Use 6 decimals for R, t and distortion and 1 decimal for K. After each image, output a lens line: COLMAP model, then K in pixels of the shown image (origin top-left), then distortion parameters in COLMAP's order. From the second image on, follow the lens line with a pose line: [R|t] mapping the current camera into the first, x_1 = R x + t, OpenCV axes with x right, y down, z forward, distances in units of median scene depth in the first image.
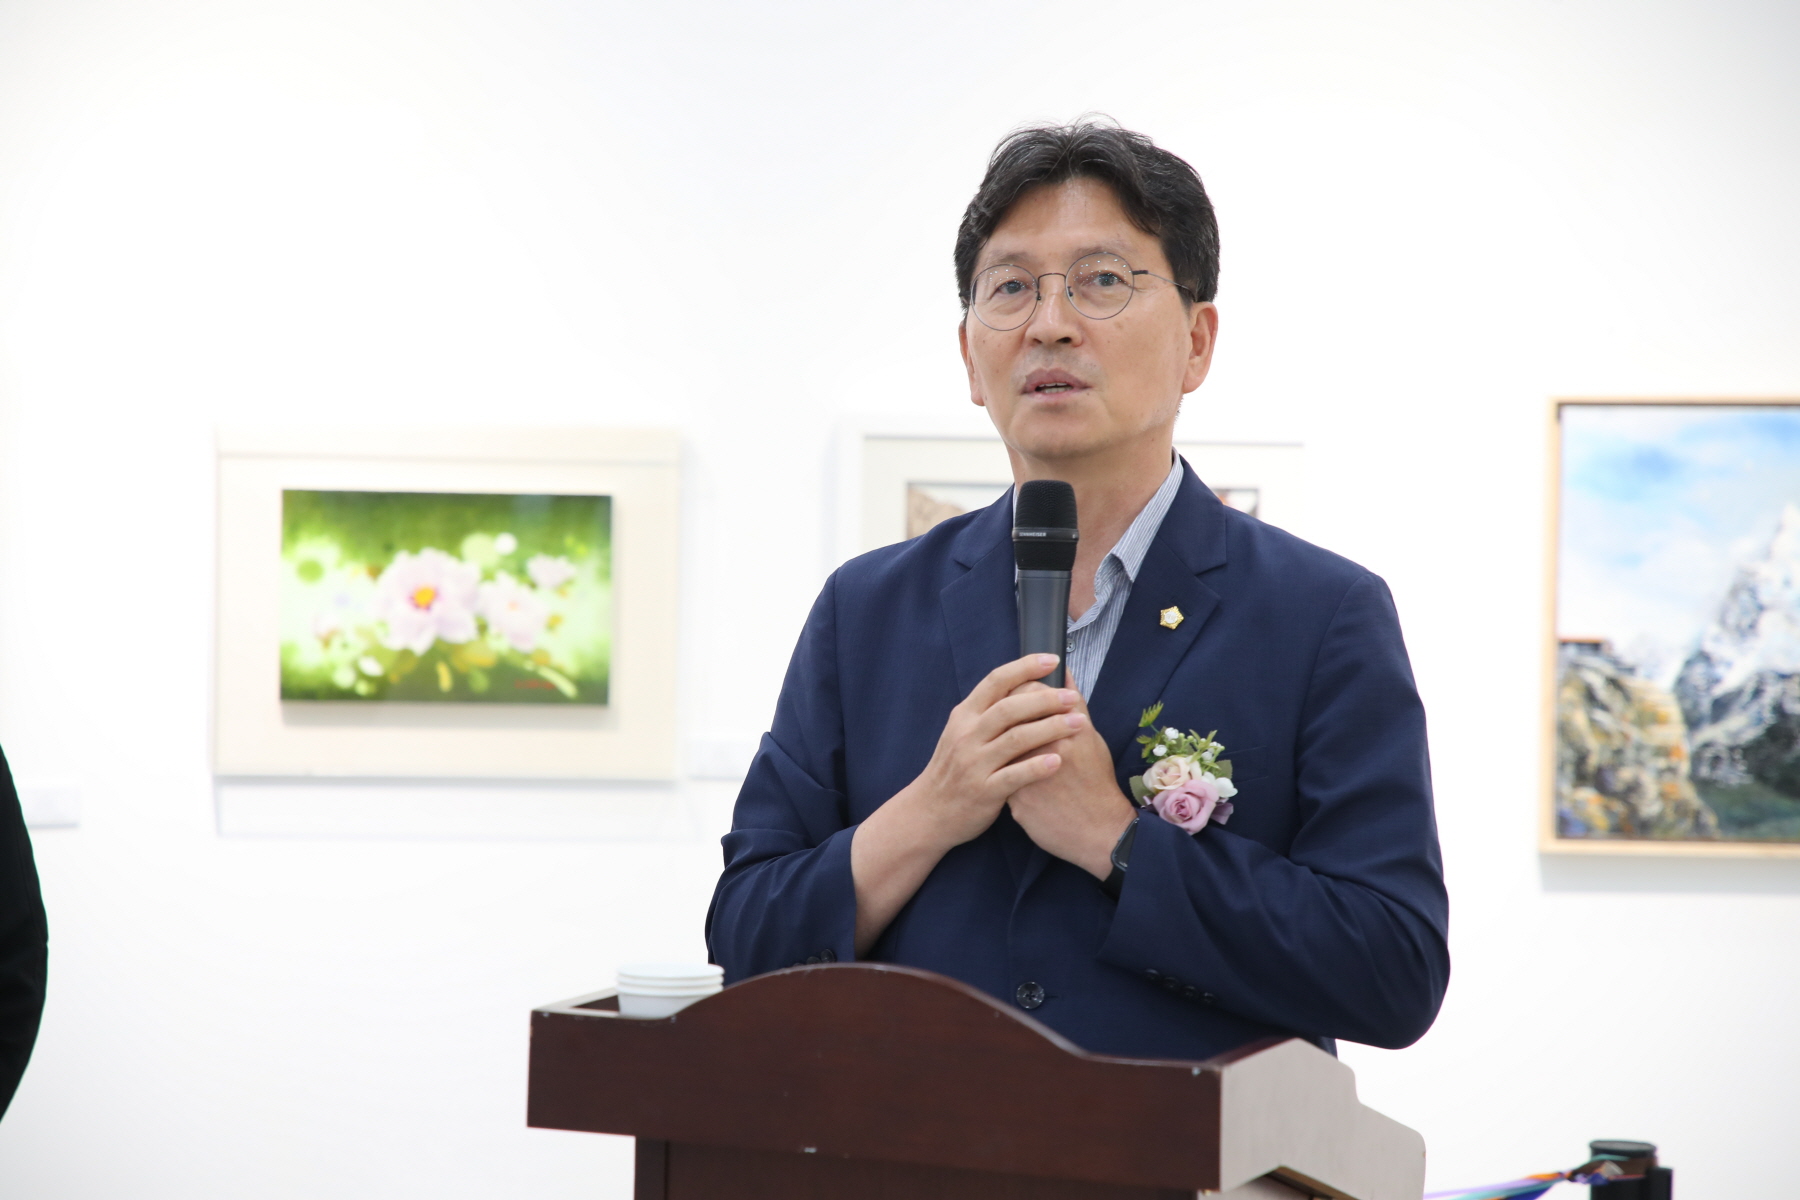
lens RADIAL K [[5961.4, 0, 894.7], [0, 5961.4, 610.1], [0, 0, 1]] dist [0.891054, 0.000000]
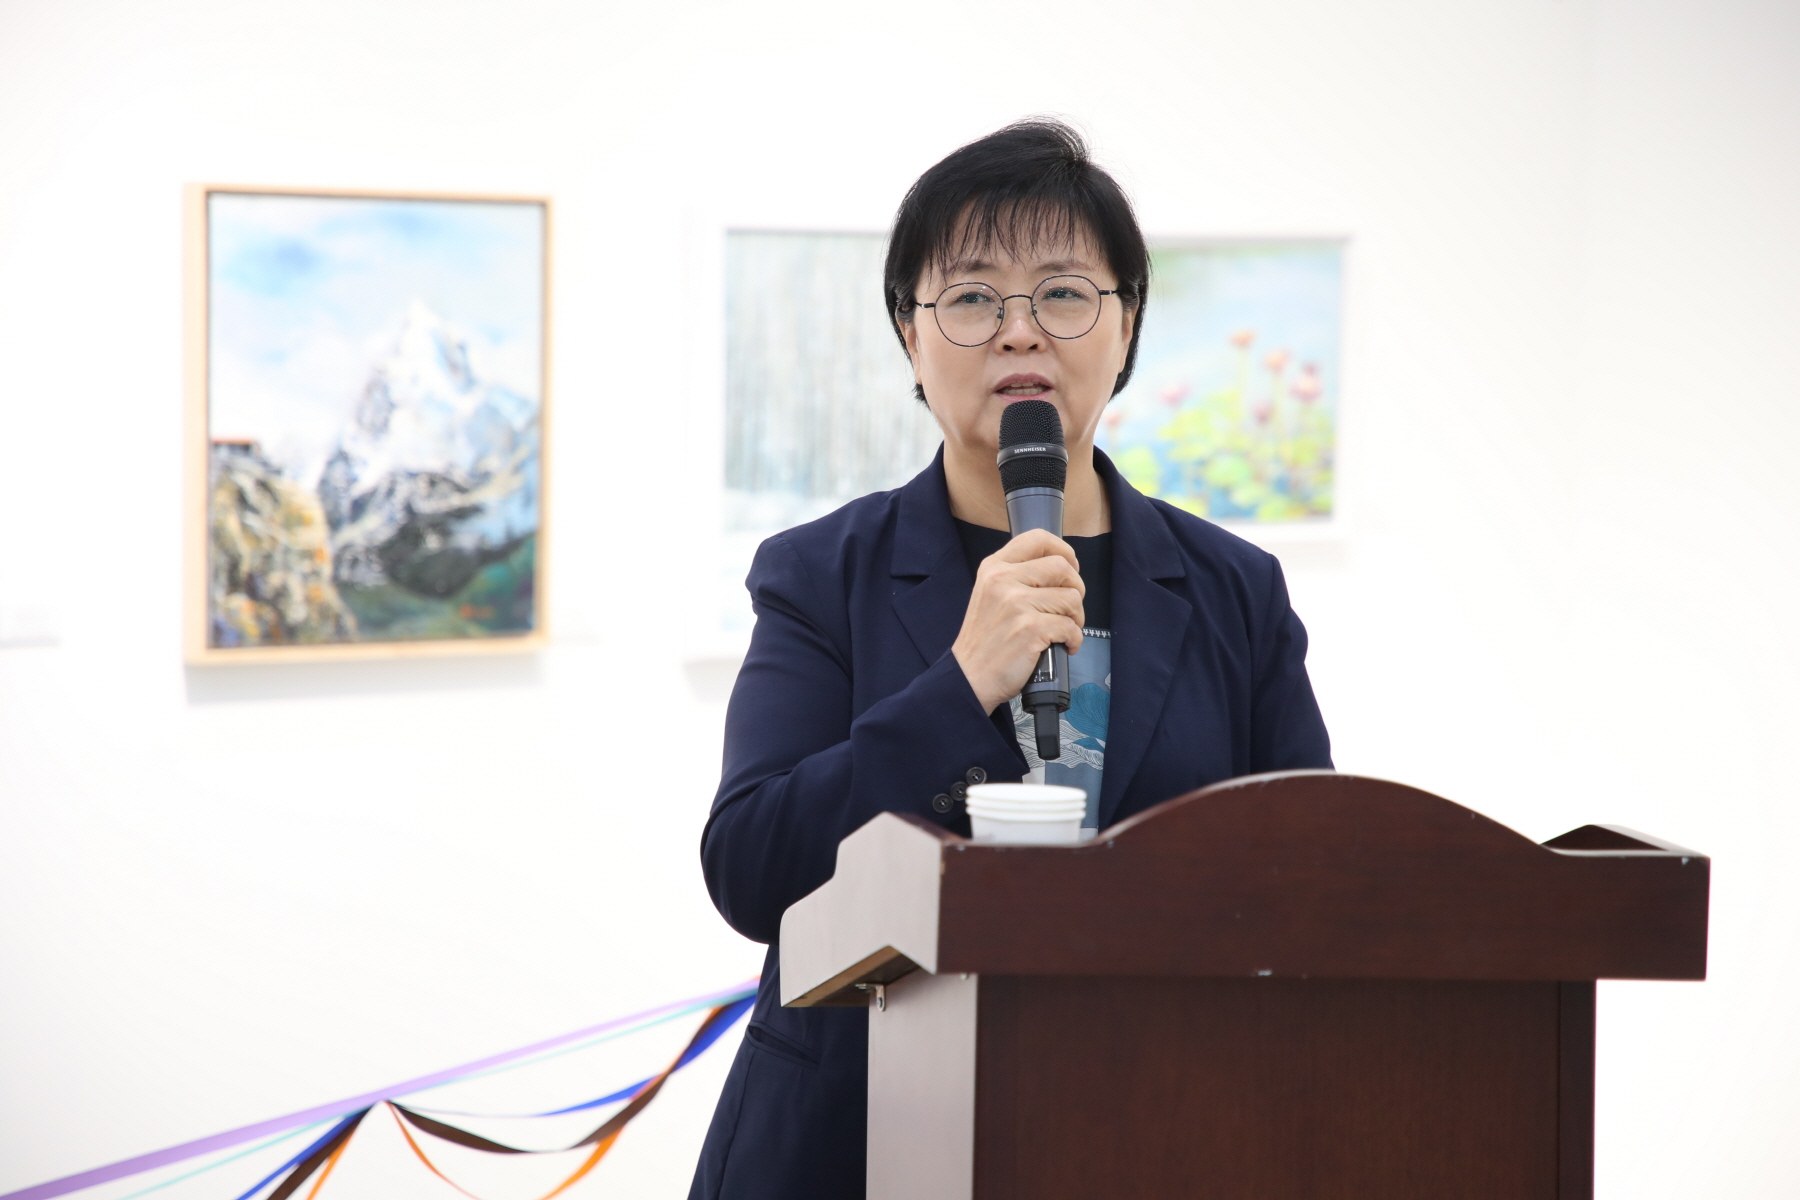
lens RADIAL K [[5961.4, 0, 872.9], [0, 5961.4, 665.4], [0, 0, 1]] dist [0.891054, 0.000000]
pose [[0.817791, -0.045036, 0.573751, -0.355745], [0.021555, 0.998631, 0.047663, -0.003037], [-0.575112, -0.026611, 0.817642, 0.154128]]
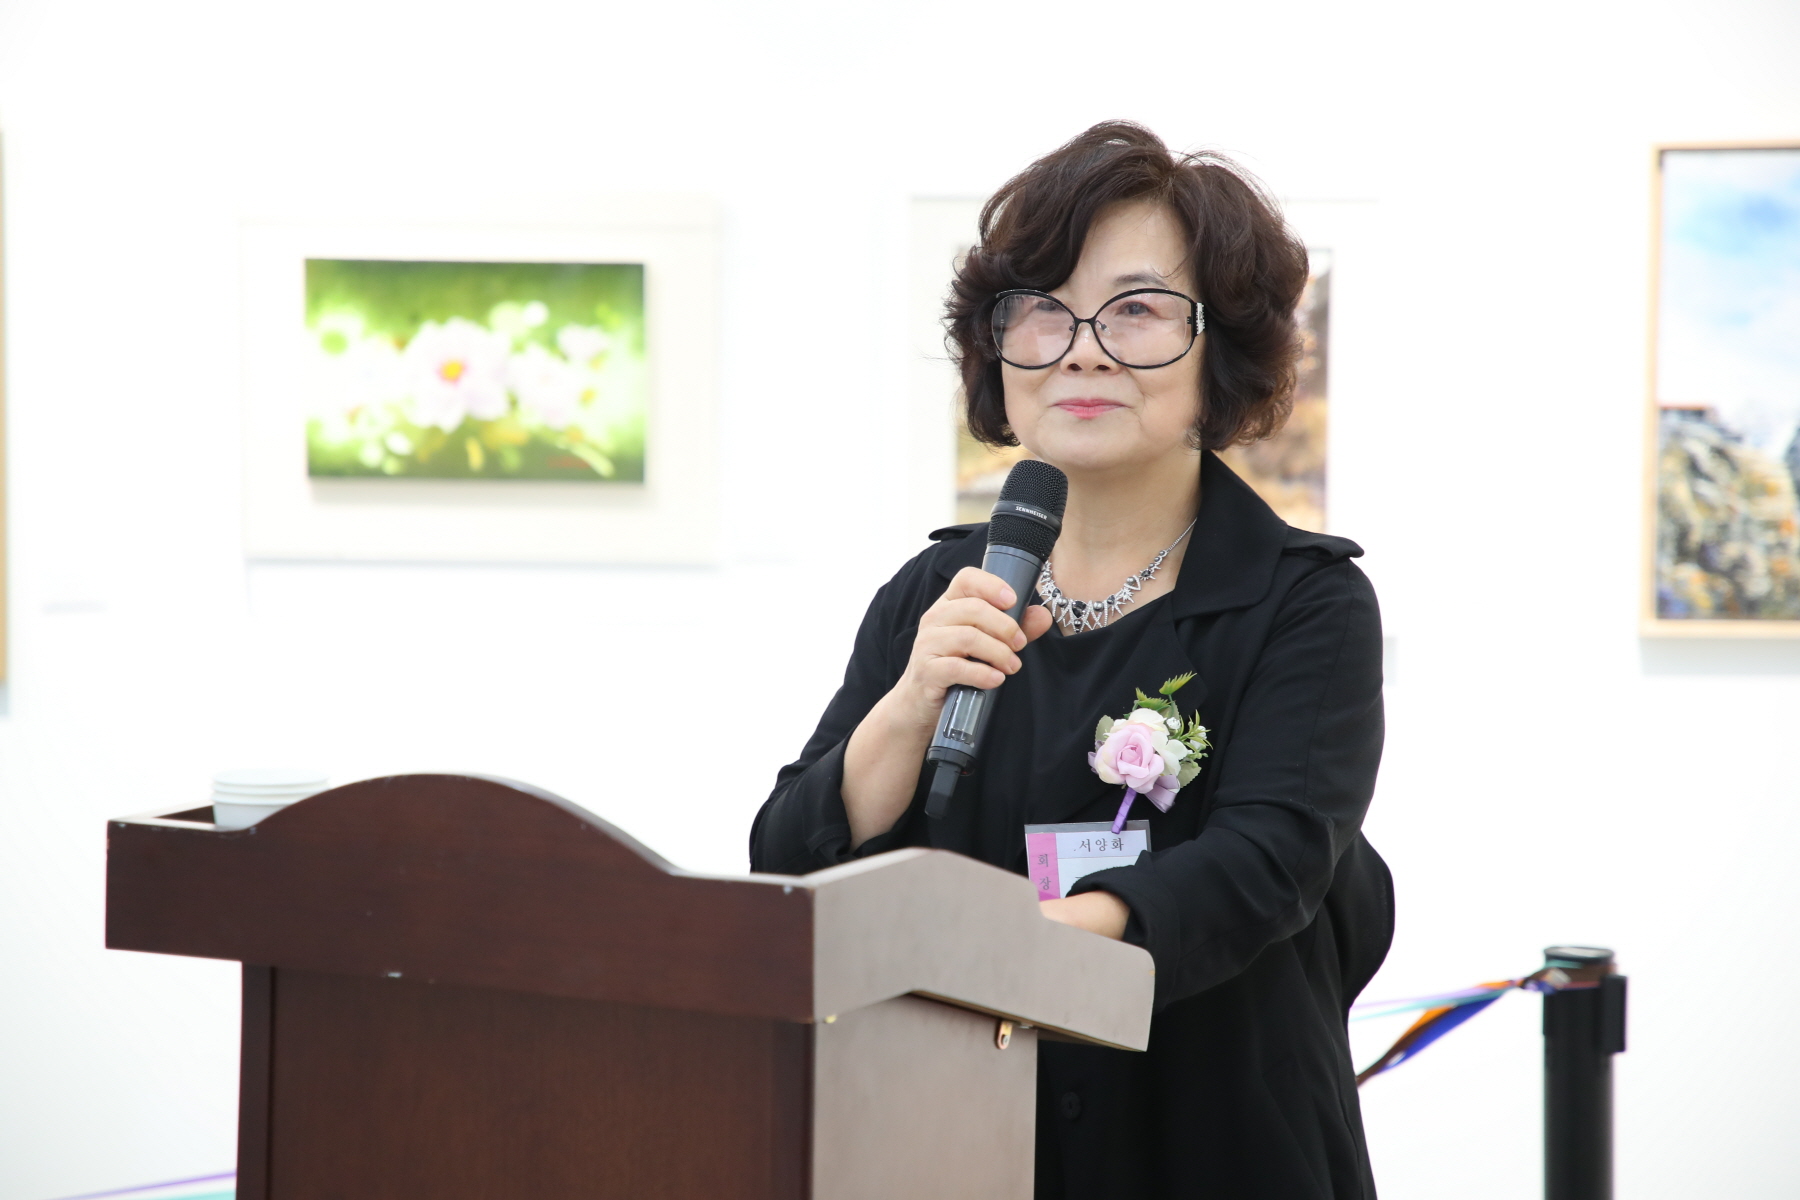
lens RADIAL K [[5961.4, 0, 900.6], [0, 5961.4, 605.0], [0, 0, 1]] dist [0.891054, 0.000000]
pose [[0.994805, -0.002412, -0.101770, 0.091278], [0.006183, 0.999305, 0.036756, 0.000500], [0.101611, -0.037194, 0.994129, 0.060503]]
